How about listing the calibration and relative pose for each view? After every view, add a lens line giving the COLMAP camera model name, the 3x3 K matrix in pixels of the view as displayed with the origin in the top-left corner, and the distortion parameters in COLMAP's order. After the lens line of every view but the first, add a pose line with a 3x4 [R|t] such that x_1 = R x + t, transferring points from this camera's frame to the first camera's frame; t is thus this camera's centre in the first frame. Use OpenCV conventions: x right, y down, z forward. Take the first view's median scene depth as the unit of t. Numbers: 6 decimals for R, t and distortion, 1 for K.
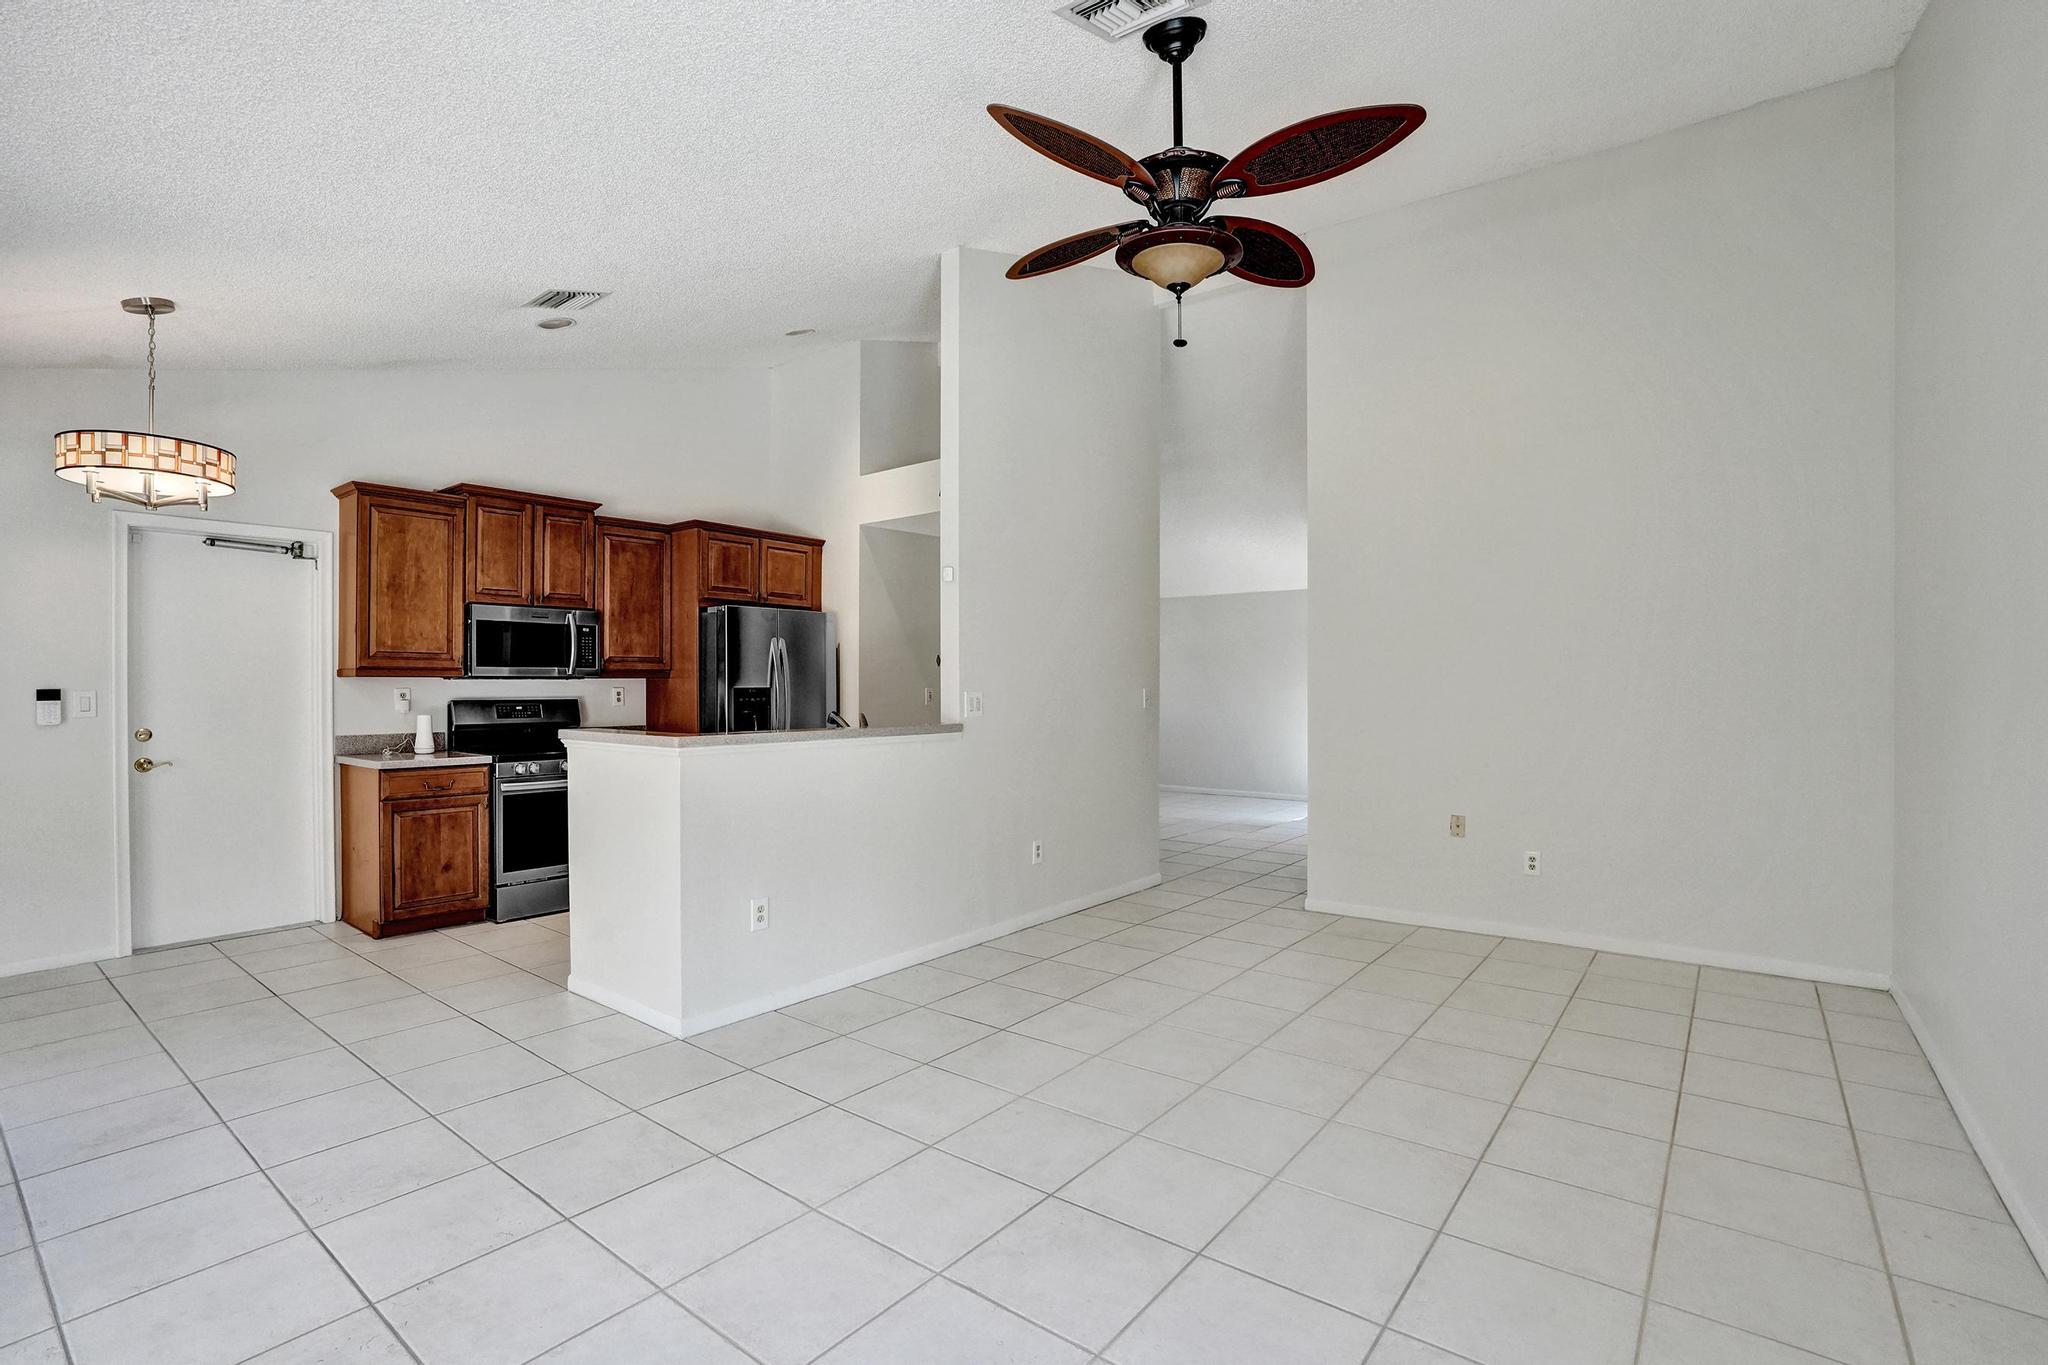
lens RADIAL K [[960.3, 0, 1019.0], [0, 960.3, 684.5], [0, 0, 1]] dist [-0.067994, 0.028181]
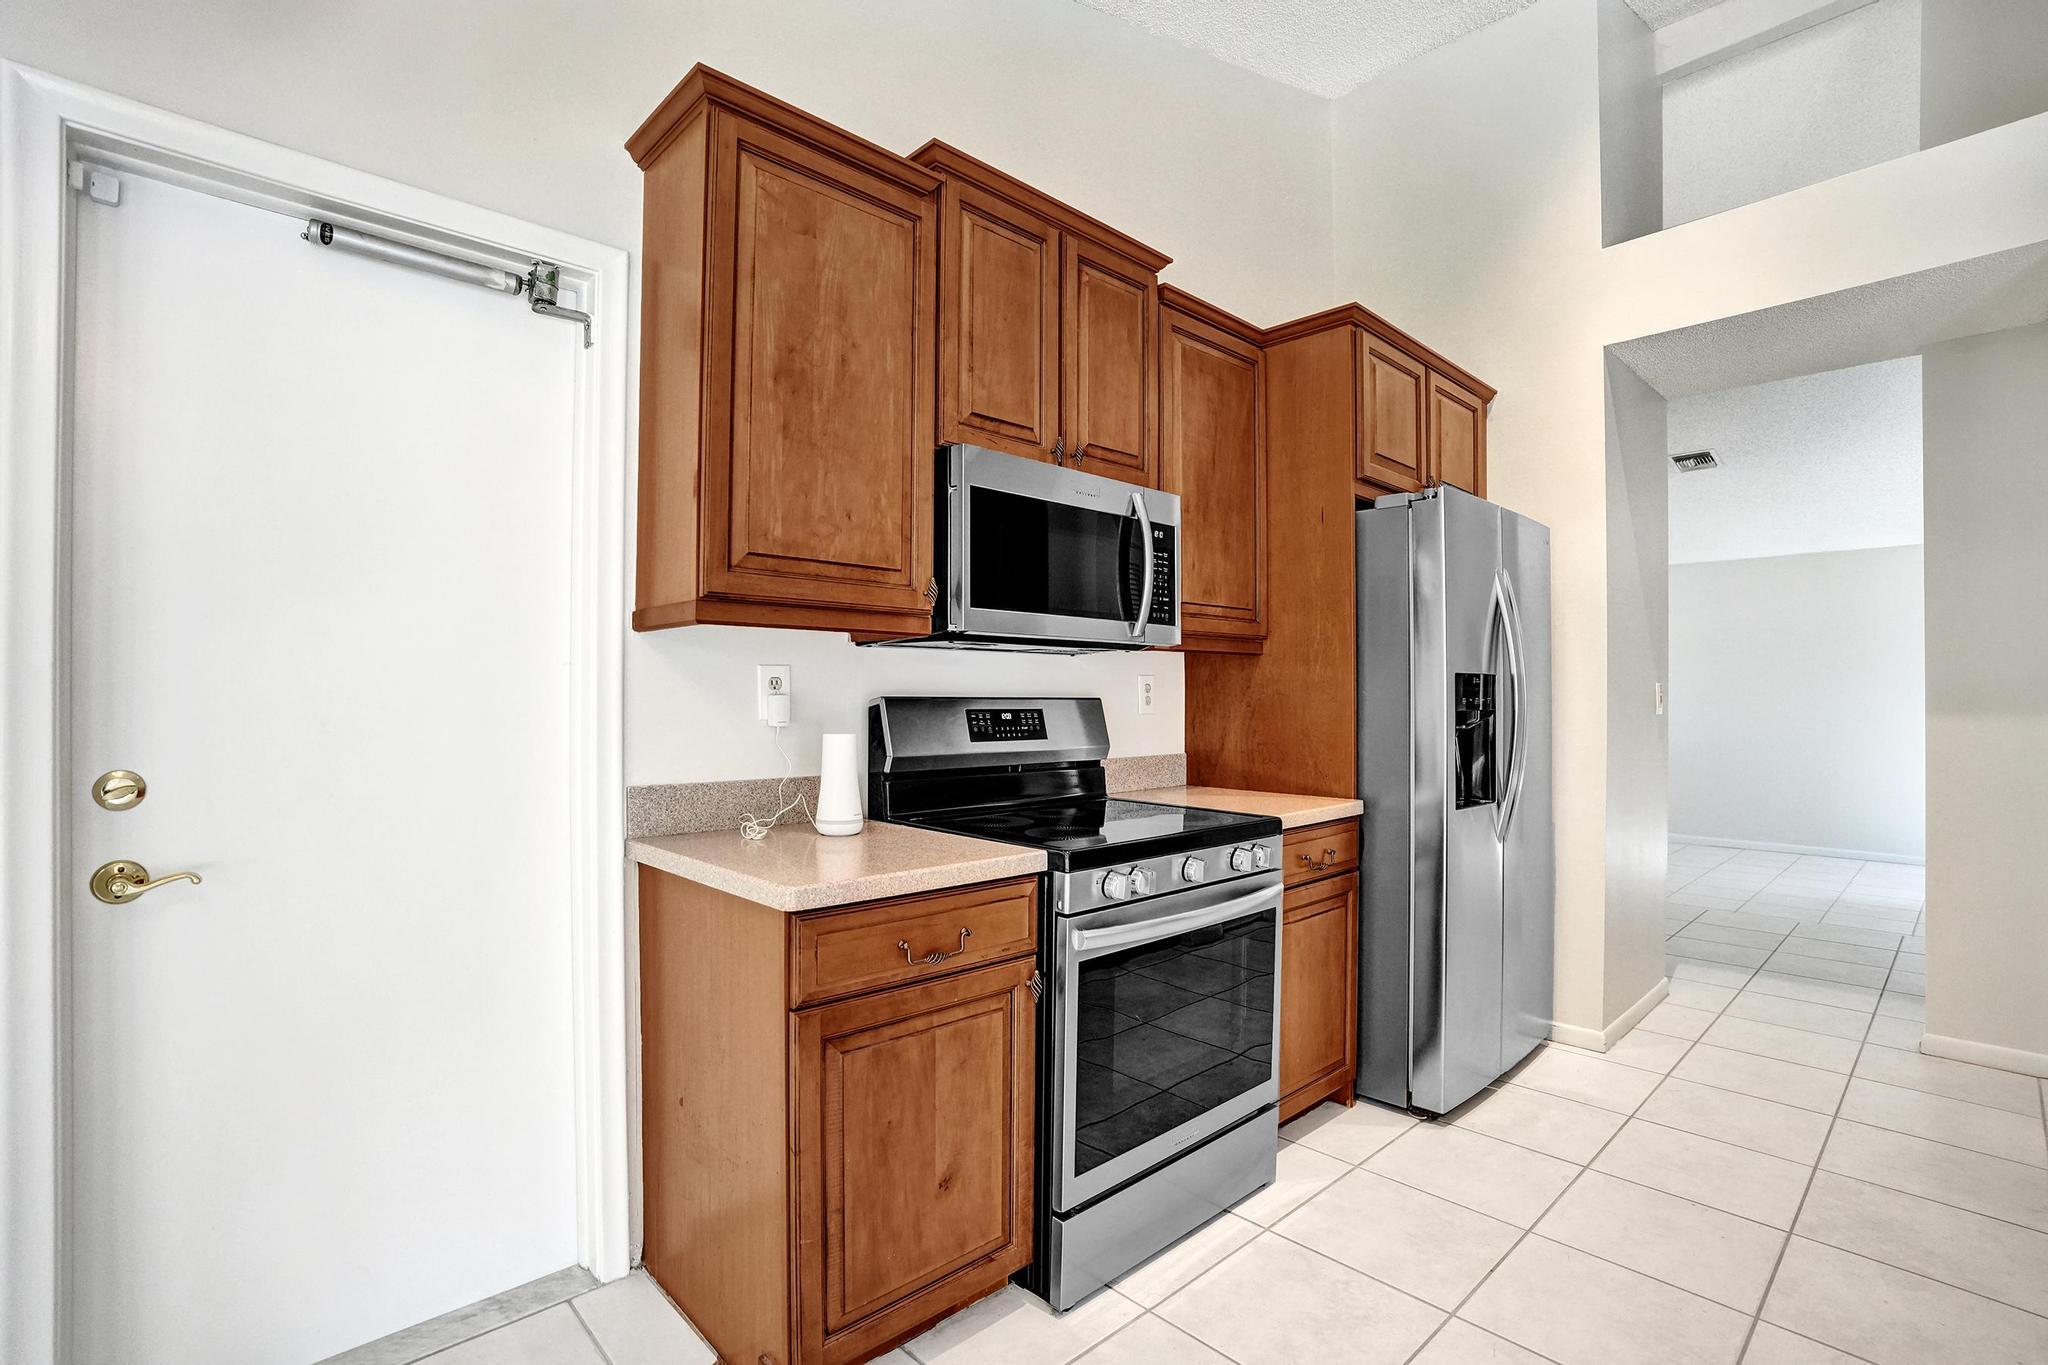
lens RADIAL K [[948.4, 0, 1020.0], [0, 948.4, 690.9], [0, 0, 1]] dist [-0.075616, 0.028022]
pose [[0.988905, 0.003217, -0.148515, -0.544332], [-0.004092, 0.999976, -0.005584, 0.018391], [0.148494, 0.006130, 0.988894, 0.680186]]
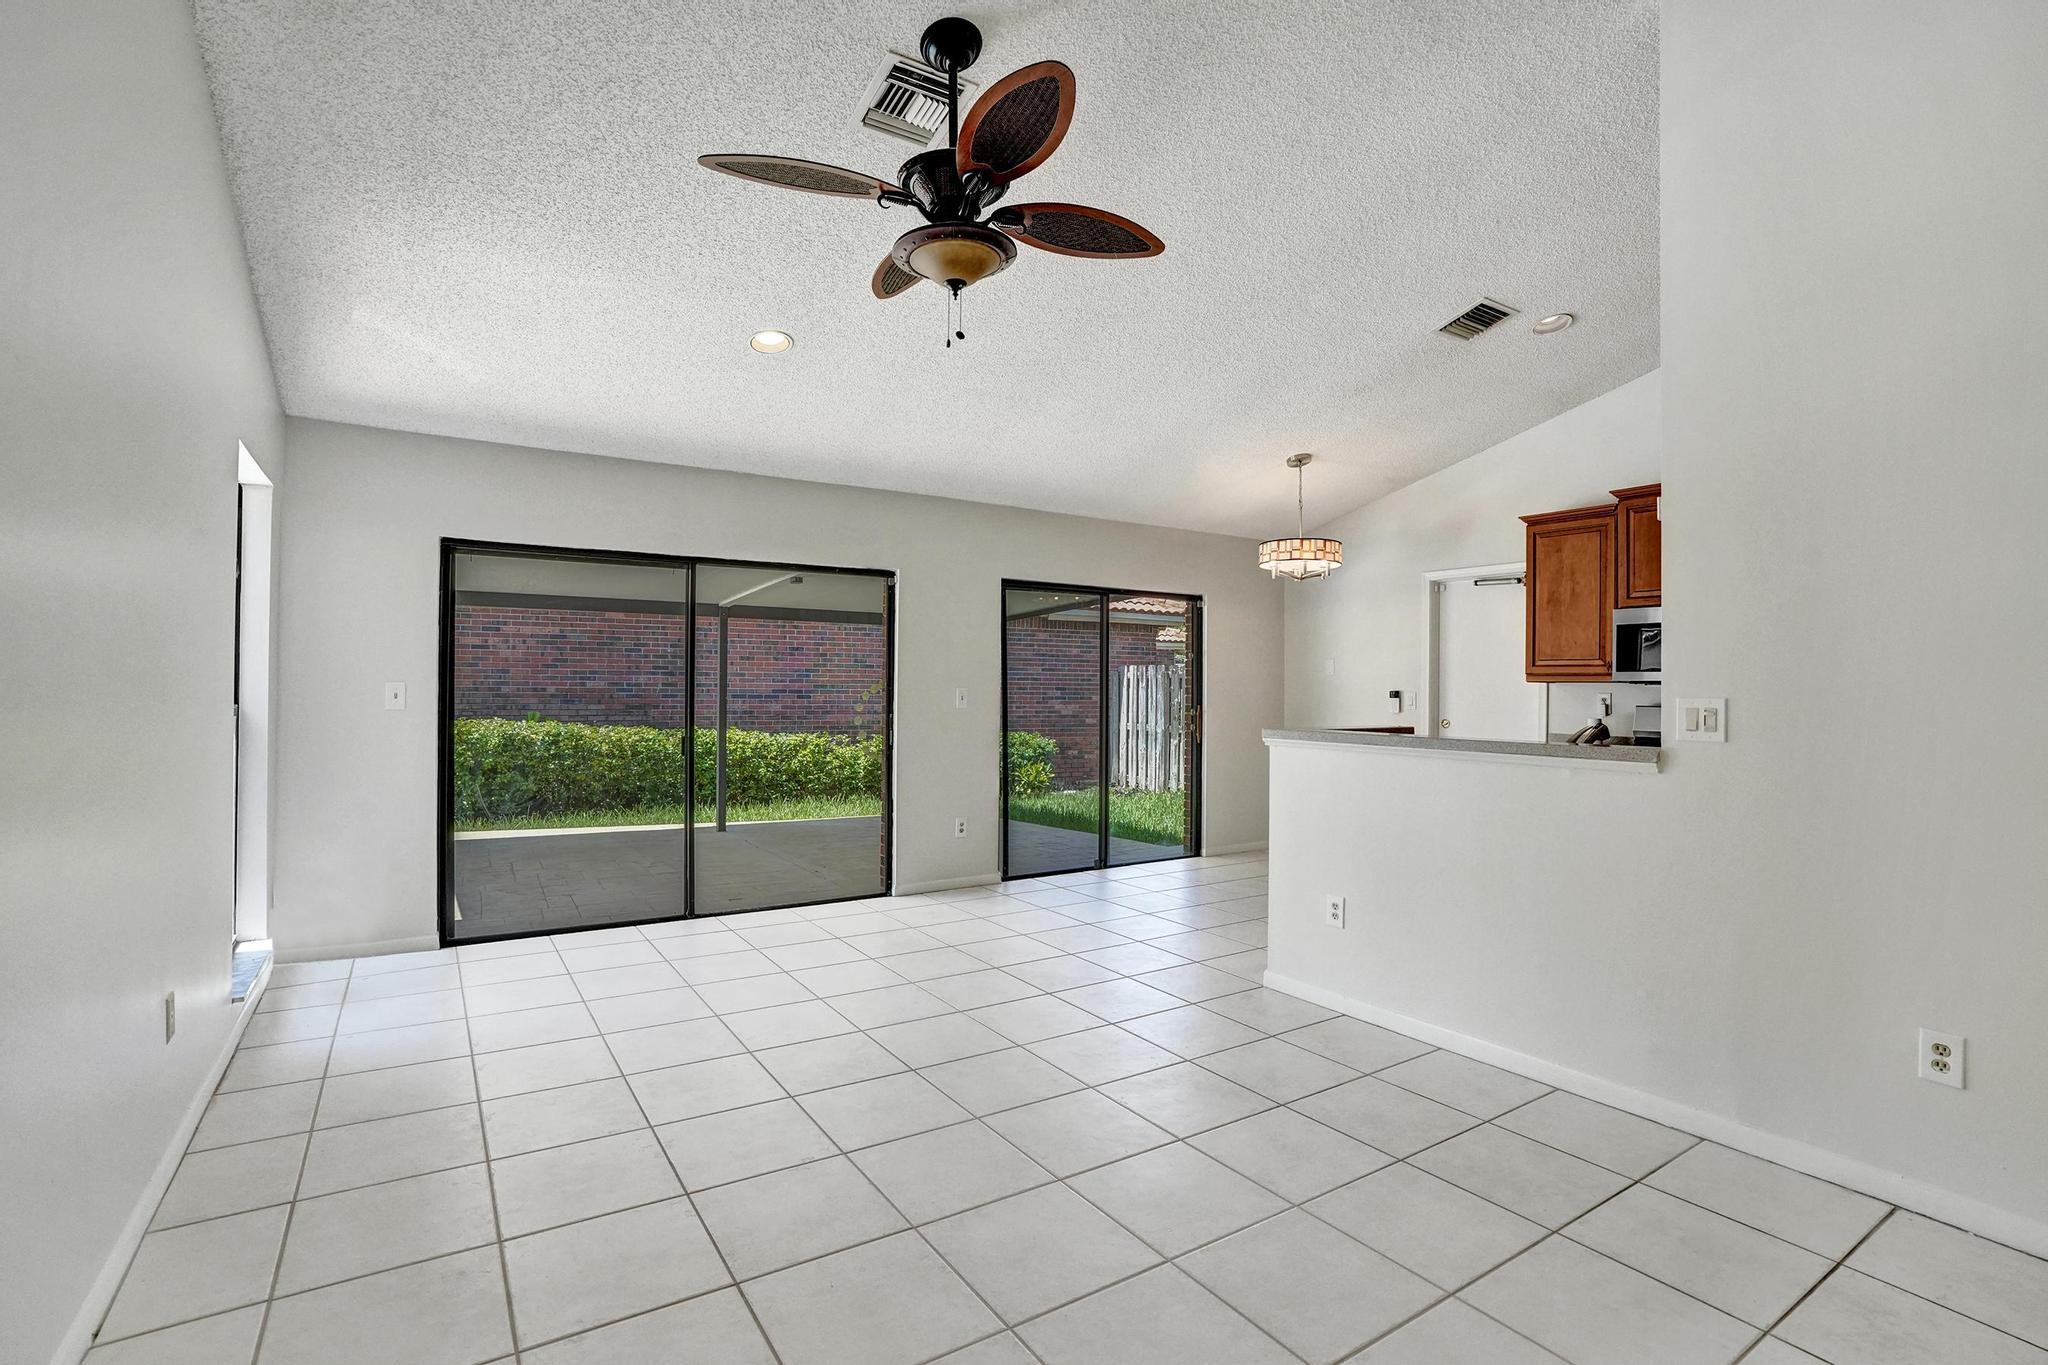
lens RADIAL K [[942.5, 0, 1014.6], [0, 942.5, 684.8], [0, 0, 1]] dist [-0.067447, 0.025897]
pose [[-0.325795, -0.005905, -0.945422, 0.606482], [-0.011072, 0.999936, -0.002430, 0.005367], [0.945376, 0.009676, -0.325839, 0.778136]]
